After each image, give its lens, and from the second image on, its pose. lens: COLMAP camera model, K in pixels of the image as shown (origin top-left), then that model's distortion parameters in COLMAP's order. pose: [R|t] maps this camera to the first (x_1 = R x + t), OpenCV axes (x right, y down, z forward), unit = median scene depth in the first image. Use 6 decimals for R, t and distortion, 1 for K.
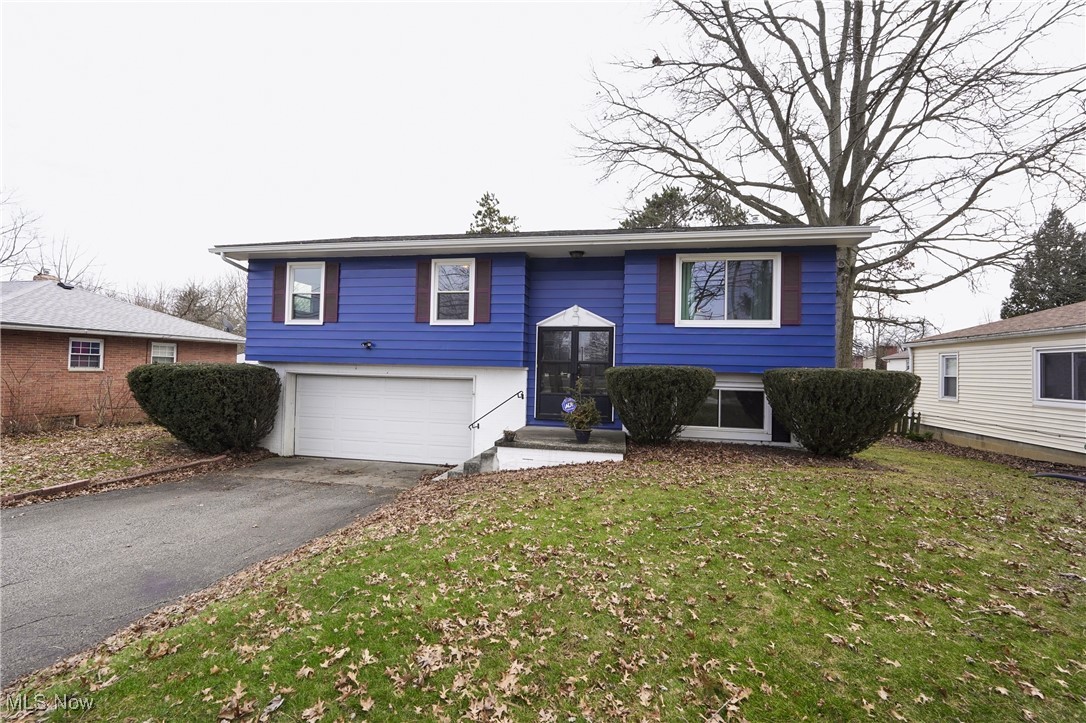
lens RADIAL K [[442.8, 0, 543.1], [0, 442.8, 362.1], [0, 0, 1]] dist [-0.008083, -0.001068]
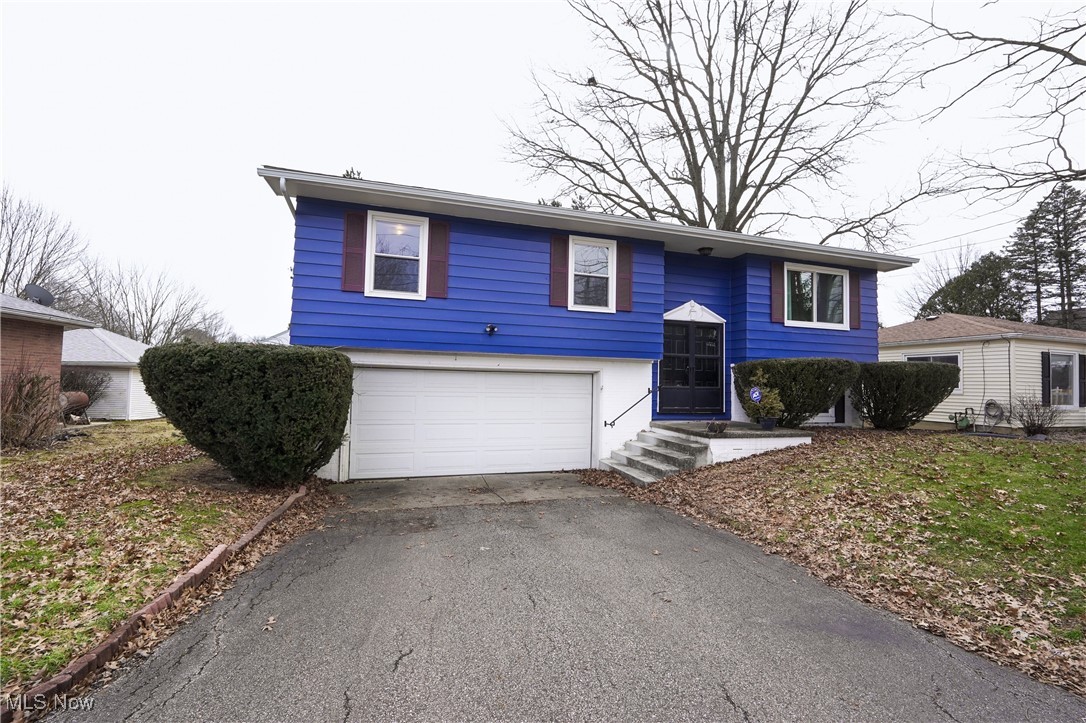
lens RADIAL K [[442.8, 0, 547.3], [0, 442.8, 362.7], [0, 0, 1]] dist [-0.008083, -0.001068]
pose [[0.889941, 0.014648, 0.455841, -0.685296], [-0.006782, 0.999799, -0.018886, 0.036832], [-0.456026, 0.013716, 0.889861, 0.241936]]
